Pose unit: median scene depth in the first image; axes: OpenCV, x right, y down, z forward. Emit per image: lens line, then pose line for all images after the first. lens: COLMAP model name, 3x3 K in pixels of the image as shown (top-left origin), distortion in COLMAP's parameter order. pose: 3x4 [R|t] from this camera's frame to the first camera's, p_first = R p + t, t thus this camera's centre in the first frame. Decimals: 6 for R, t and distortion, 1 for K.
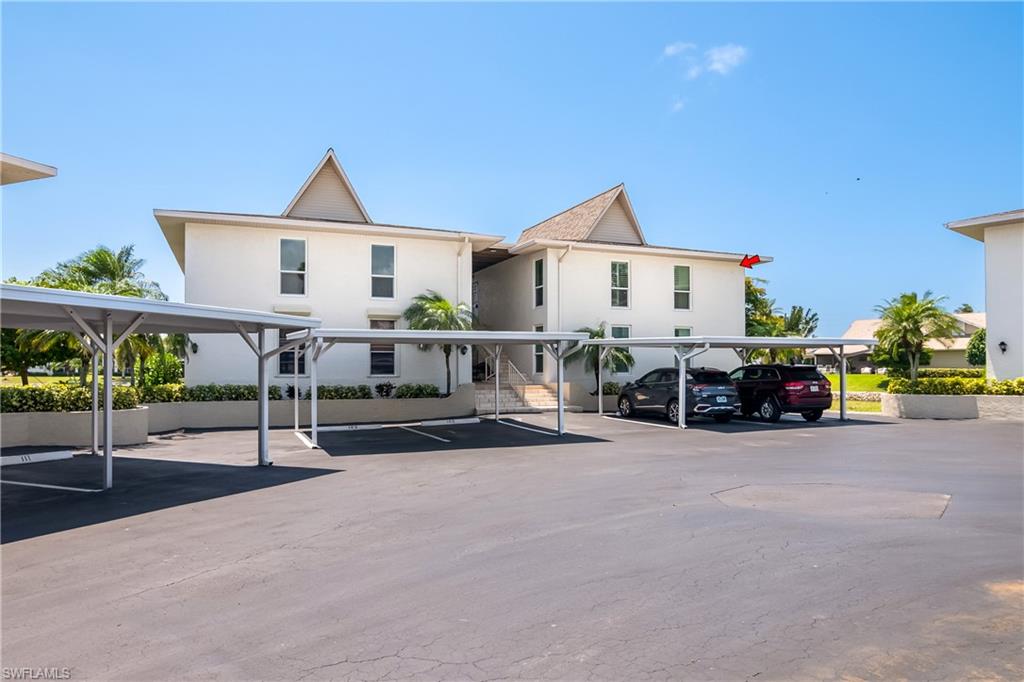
lens RADIAL K [[649.0, 0, 512.0], [0, 649.0, 341.0], [0, 0, 1]] dist [-0.000053, -0.000006]
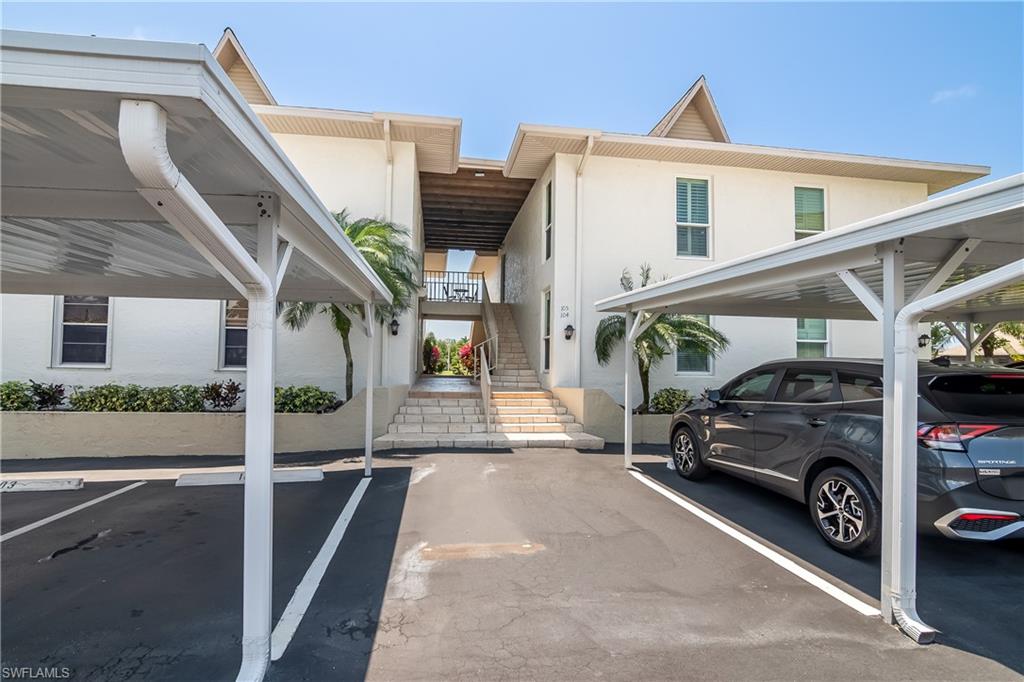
lens RADIAL K [[493.7, 0, 512.0], [0, 493.7, 341.0], [0, 0, 1]] dist [-0.019073, -0.000232]
pose [[0.970379, 0.002990, -0.241571, 0.135442], [-0.005331, 0.999945, -0.009035, 0.030912], [0.241531, 0.010055, 0.970341, 0.630123]]
